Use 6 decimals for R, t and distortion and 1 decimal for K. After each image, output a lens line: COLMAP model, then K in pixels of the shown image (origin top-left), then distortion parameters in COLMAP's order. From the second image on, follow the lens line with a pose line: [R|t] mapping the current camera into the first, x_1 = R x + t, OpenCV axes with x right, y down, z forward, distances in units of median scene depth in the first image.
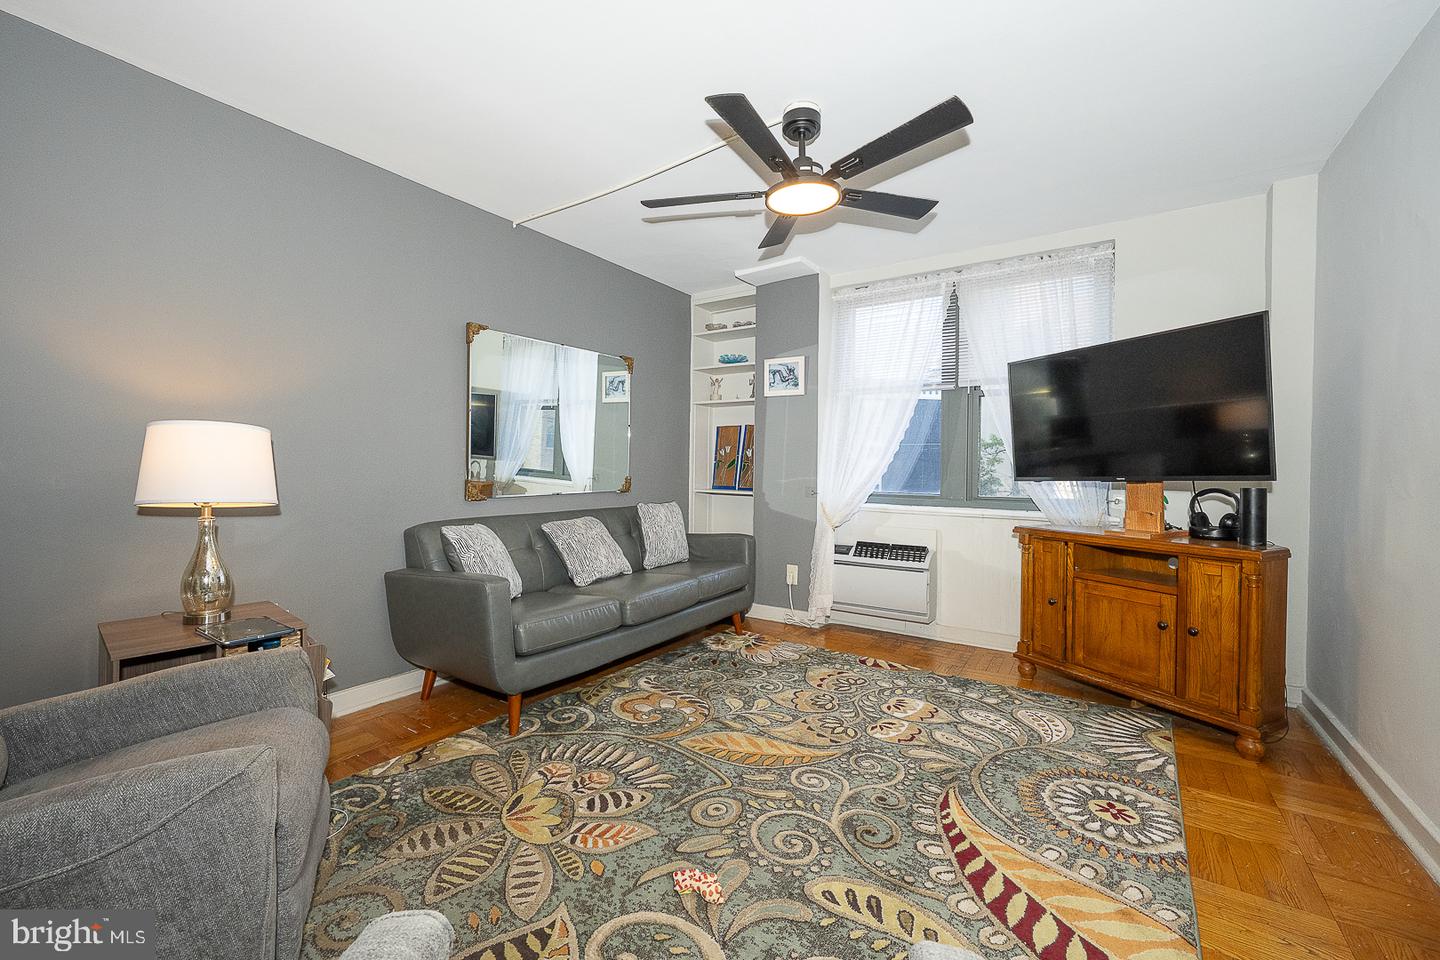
lens RADIAL K [[579.5, 0, 725.9], [0, 579.5, 474.0], [0, 0, 1]] dist [-0.010035, 0.000615]
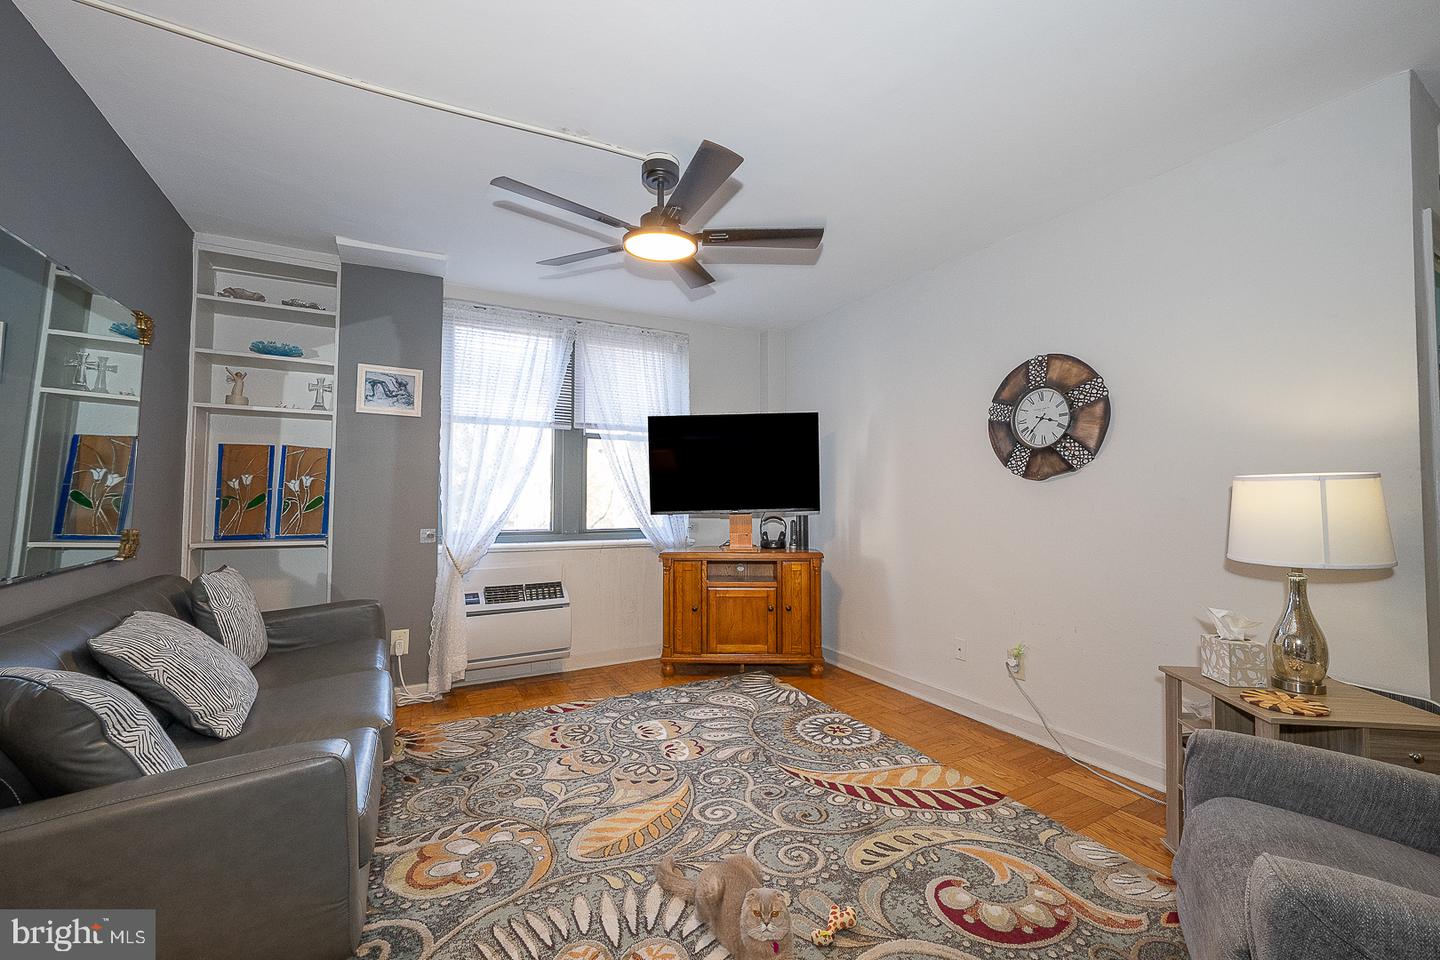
lens RADIAL K [[579.5, 0, 720.9], [0, 579.5, 473.2], [0, 0, 1]] dist [-0.010035, 0.000615]
pose [[0.457723, 0.027143, 0.888680, -0.623703], [0.012213, 0.999248, -0.036811, -0.034875], [-0.889011, 0.027702, 0.457047, 0.395665]]
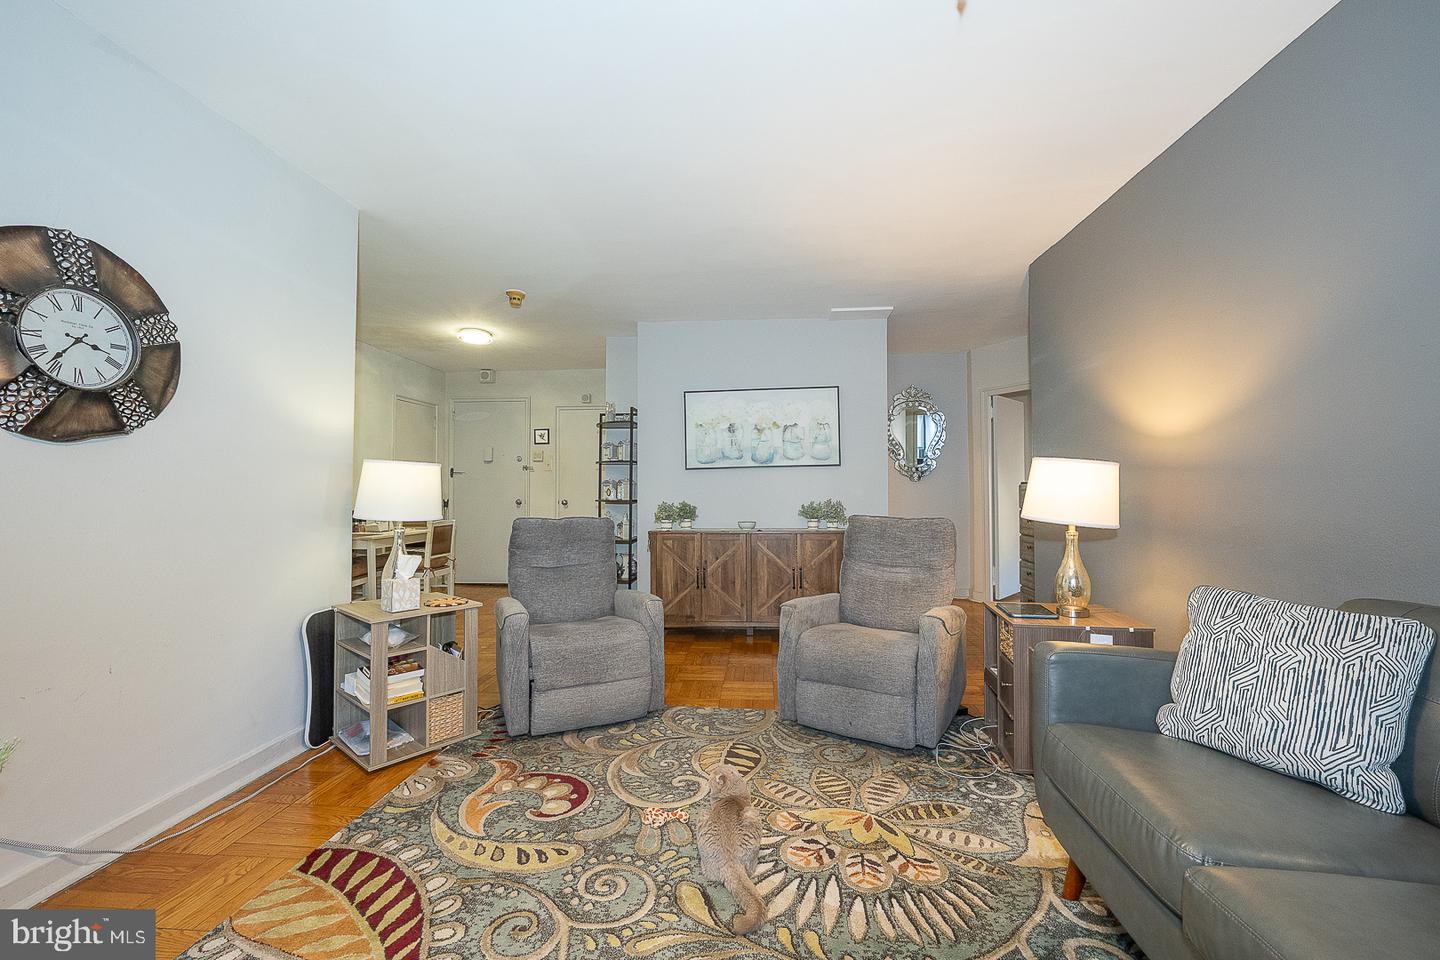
lens RADIAL K [[579.5, 0, 725.7], [0, 579.5, 479.1], [0, 0, 1]] dist [-0.010035, 0.000615]
pose [[-0.868995, -0.014824, -0.494598, 0.277652], [-0.010524, 0.999879, -0.011478, -0.013881], [0.494708, -0.004769, -0.869046, 1.261167]]
